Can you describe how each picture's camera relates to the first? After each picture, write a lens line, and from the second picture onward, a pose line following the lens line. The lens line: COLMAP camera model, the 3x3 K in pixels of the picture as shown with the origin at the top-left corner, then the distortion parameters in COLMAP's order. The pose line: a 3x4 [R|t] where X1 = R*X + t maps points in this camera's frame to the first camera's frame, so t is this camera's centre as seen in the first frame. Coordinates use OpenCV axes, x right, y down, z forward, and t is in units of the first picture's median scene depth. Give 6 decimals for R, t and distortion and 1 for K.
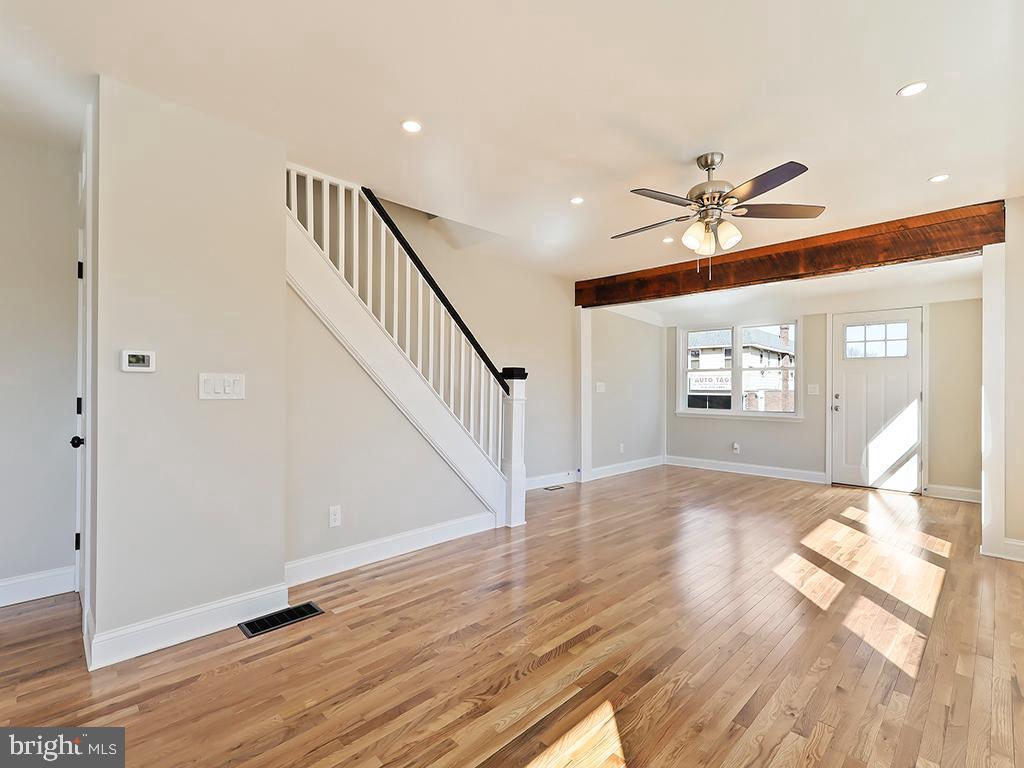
lens RADIAL K [[483.7, 0, 507.5], [0, 483.7, 386.2], [0, 0, 1]] dist [-0.002667, 0.002871]
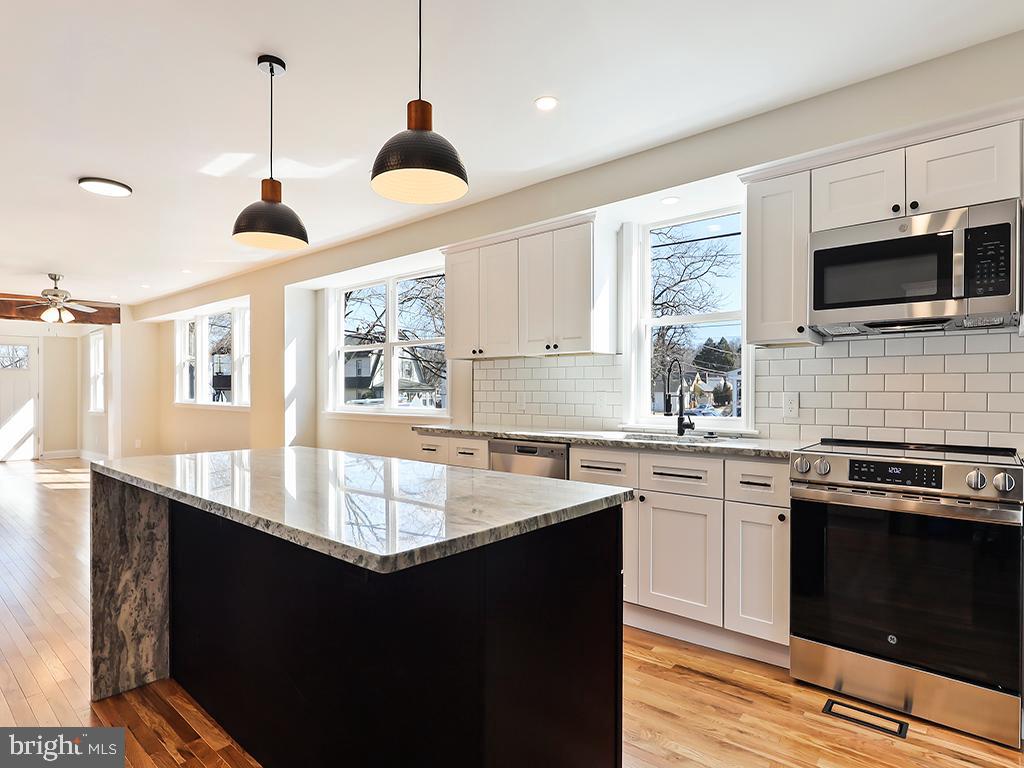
lens RADIAL K [[557.0, 0, 504.5], [0, 557.0, 393.3], [0, 0, 1]] dist [-0.018497, 0.009121]
pose [[-0.078102, -0.008627, 0.996908, -1.017805], [-0.004629, 0.999955, 0.008291, -0.006952], [-0.996935, -0.003968, -0.078138, -0.341908]]
